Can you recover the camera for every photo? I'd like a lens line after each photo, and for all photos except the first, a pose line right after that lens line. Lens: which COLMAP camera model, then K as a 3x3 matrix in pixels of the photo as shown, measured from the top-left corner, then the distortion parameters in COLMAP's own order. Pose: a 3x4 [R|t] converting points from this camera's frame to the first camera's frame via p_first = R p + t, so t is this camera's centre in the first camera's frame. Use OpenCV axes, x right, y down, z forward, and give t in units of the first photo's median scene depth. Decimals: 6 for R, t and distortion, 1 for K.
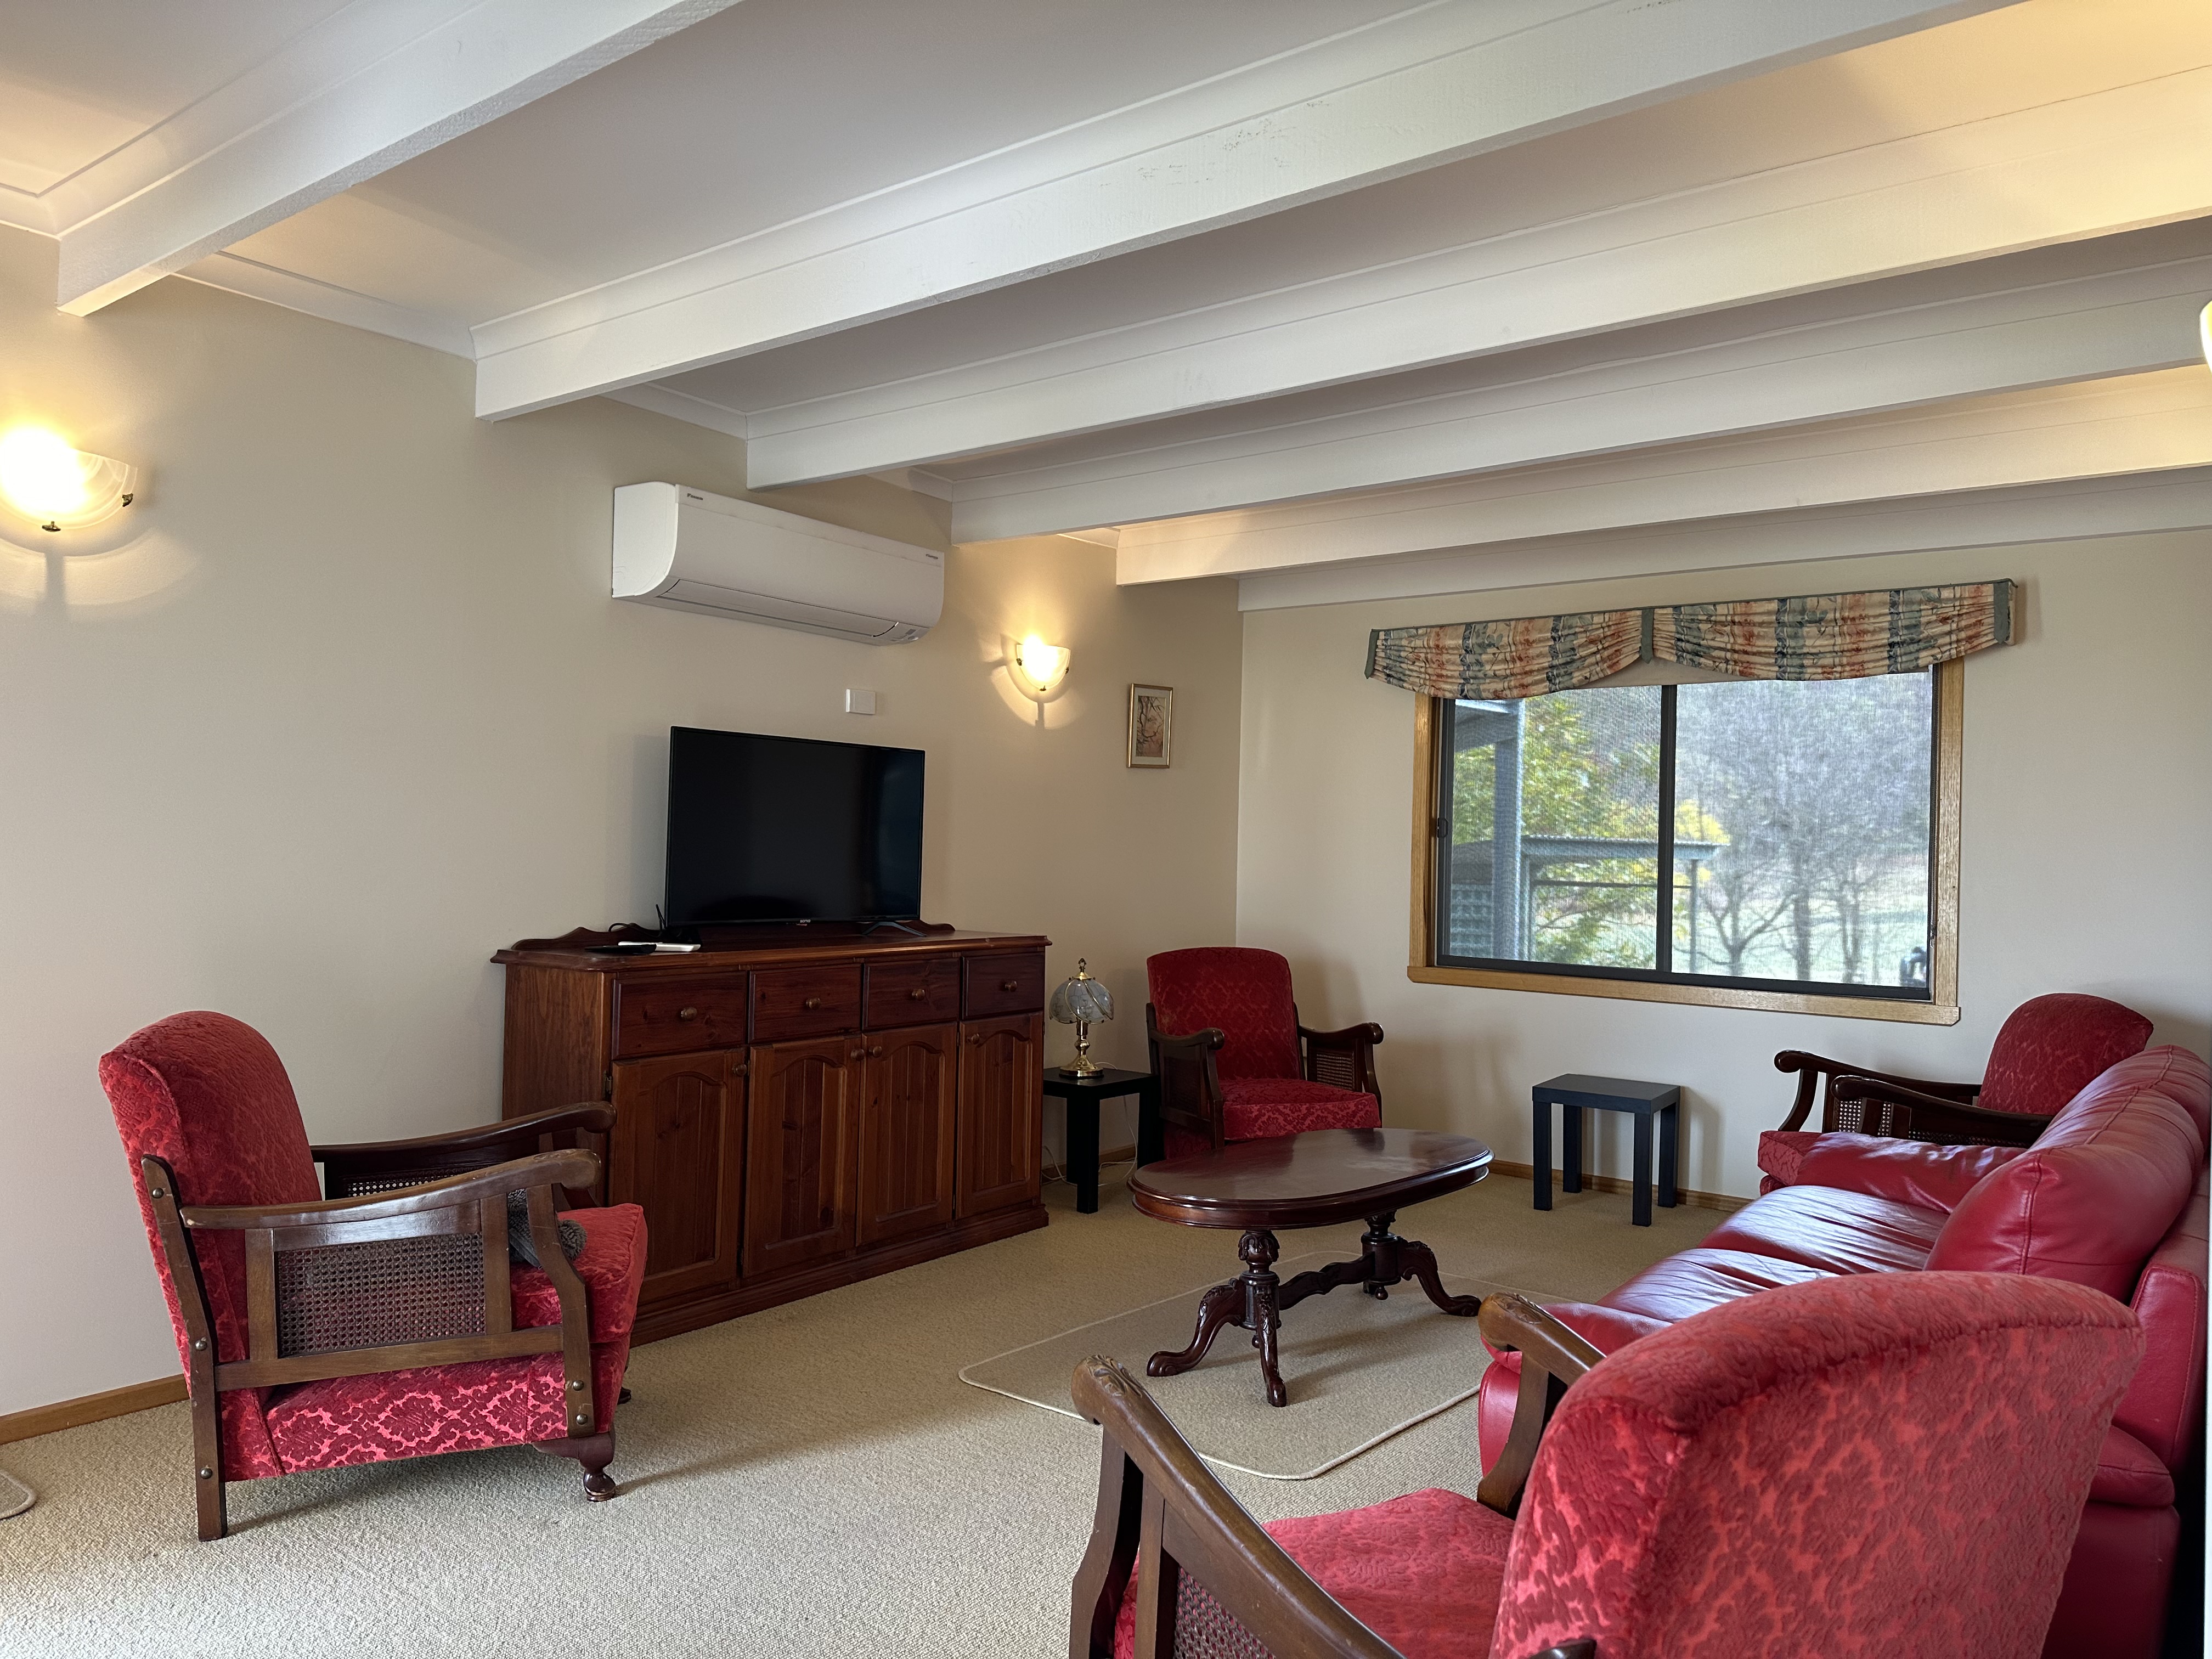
lens RADIAL K [[1558.0, 0, 1106.0], [0, 1558.0, 829.5], [0, 0, 1]] dist [0.111877, -0.001587]
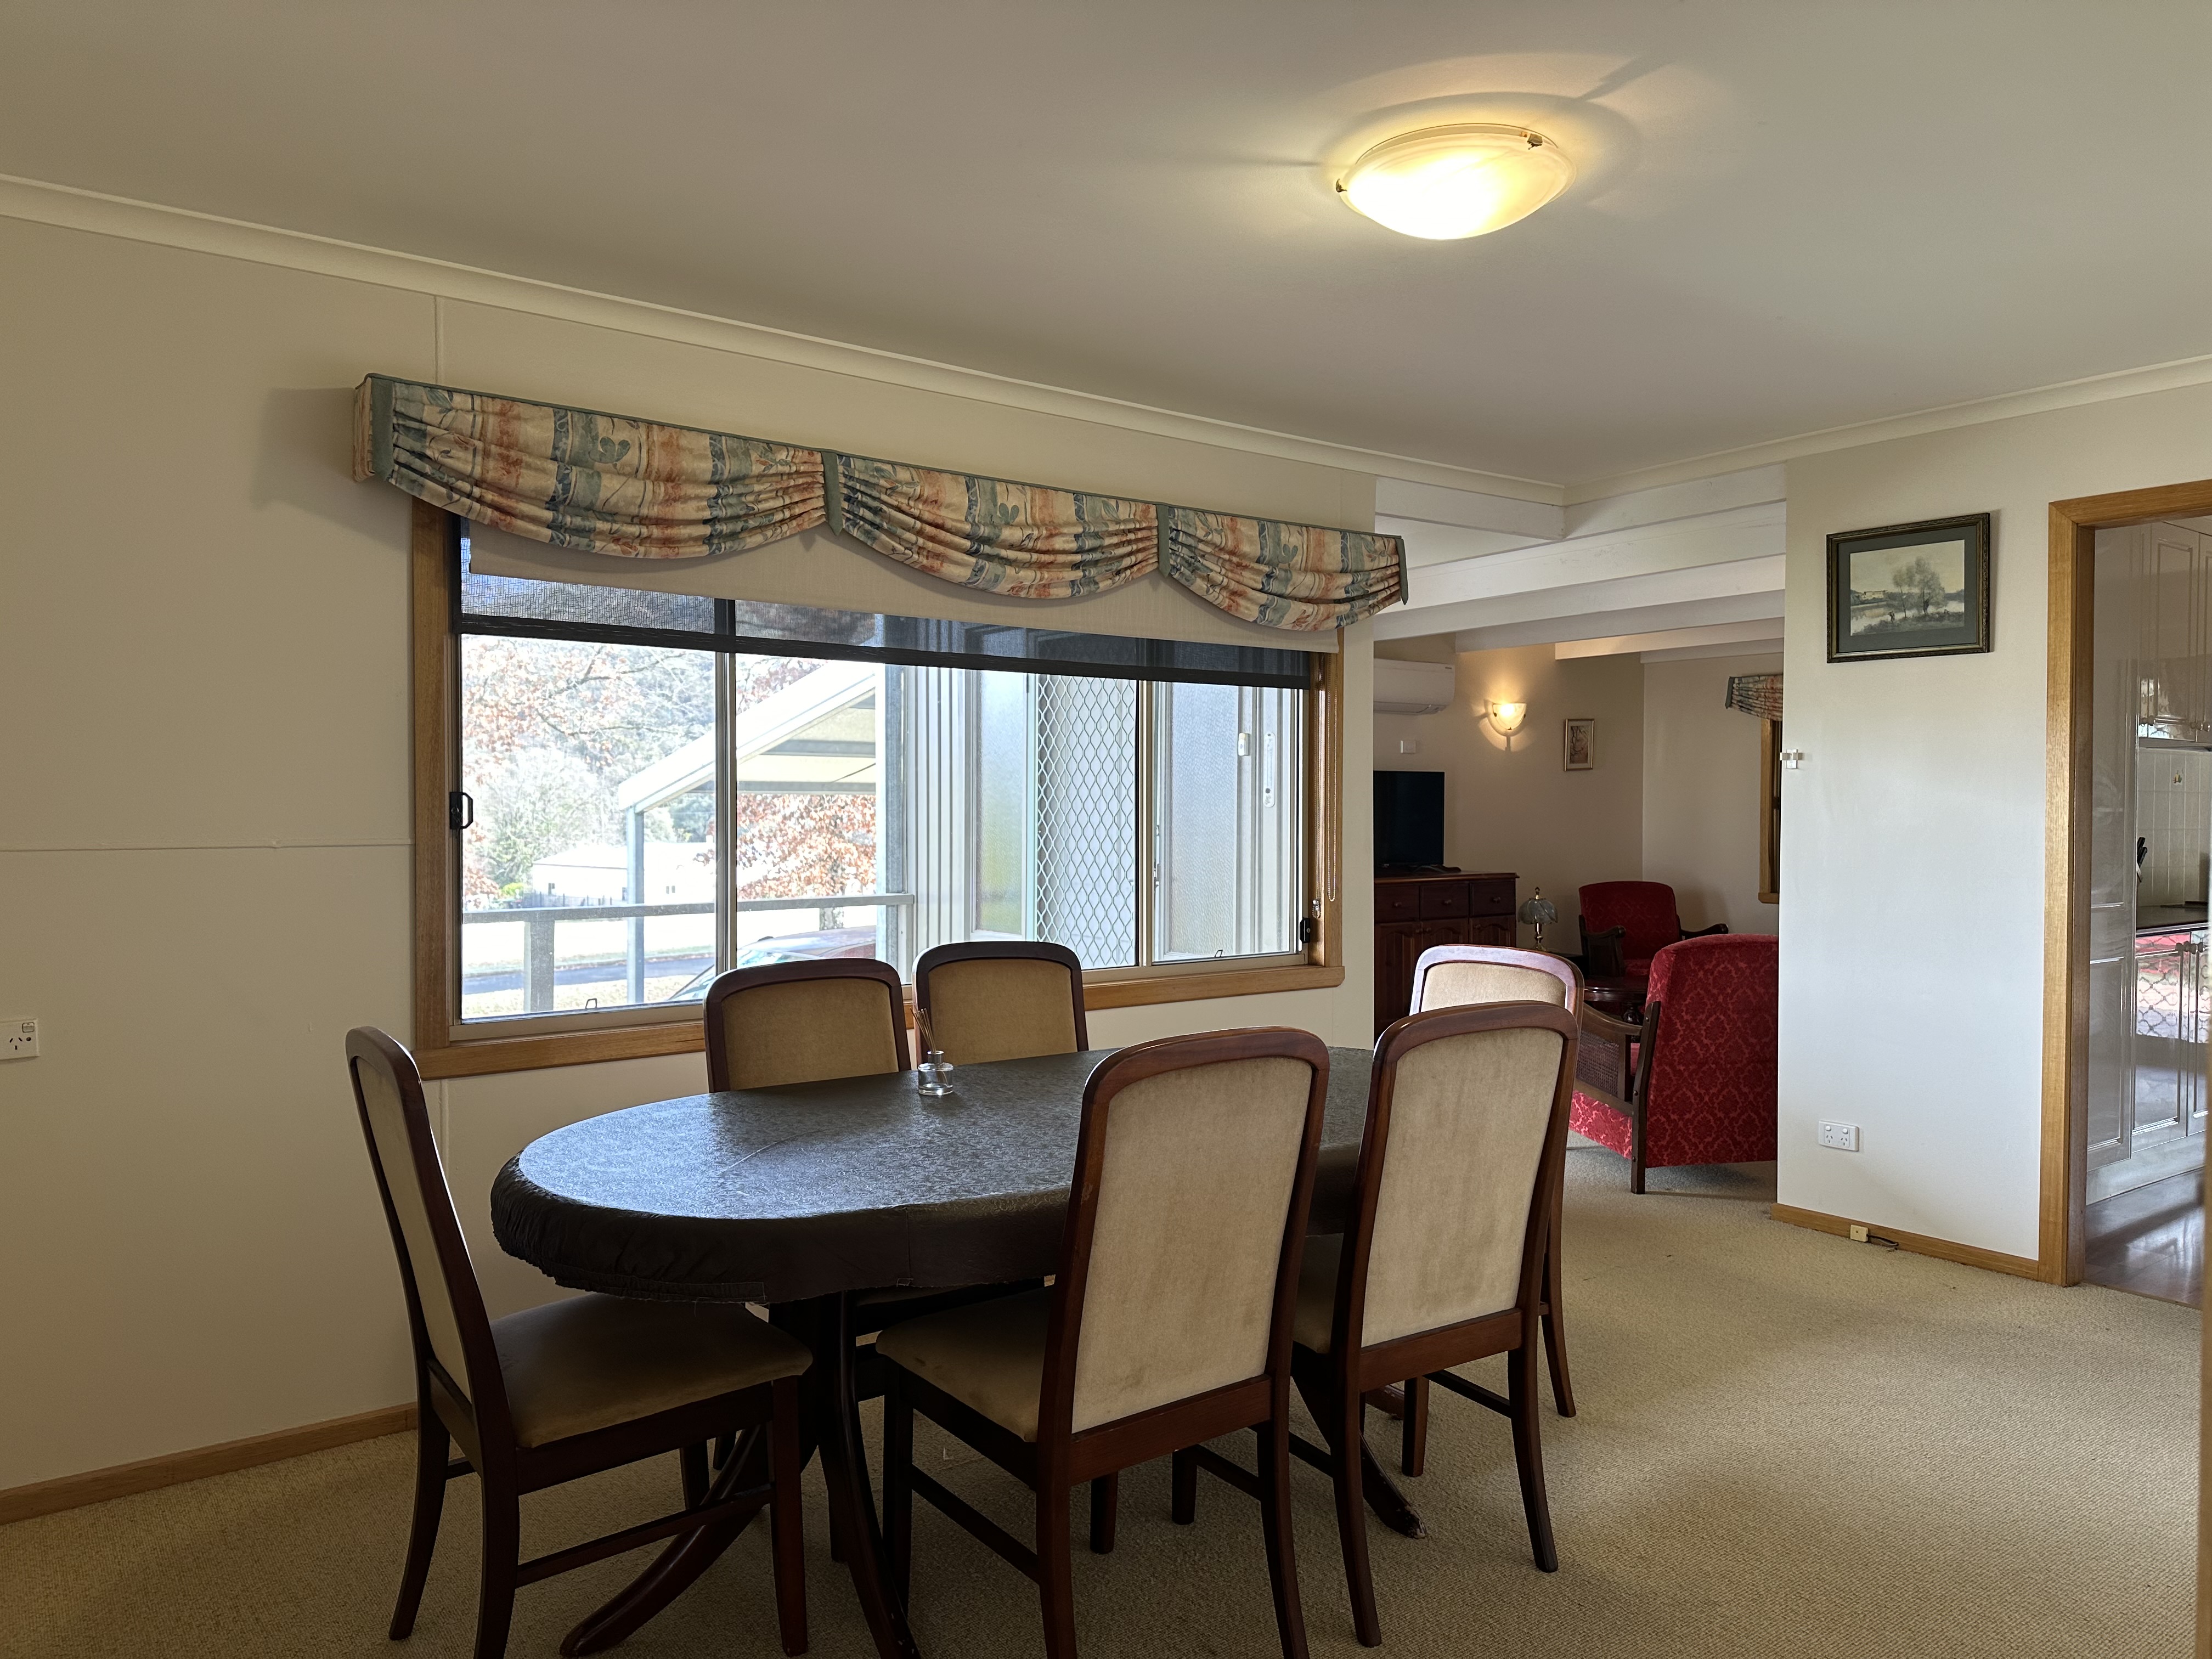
lens RADIAL K [[1558.0, 0, 1106.0], [0, 1558.0, 829.5], [0, 0, 1]] dist [0.111877, -0.001587]
pose [[0.961289, -0.018922, -0.274892, 0.004771], [0.025690, 0.999449, 0.021039, -0.027645], [0.274342, -0.027287, 0.961245, -0.758098]]
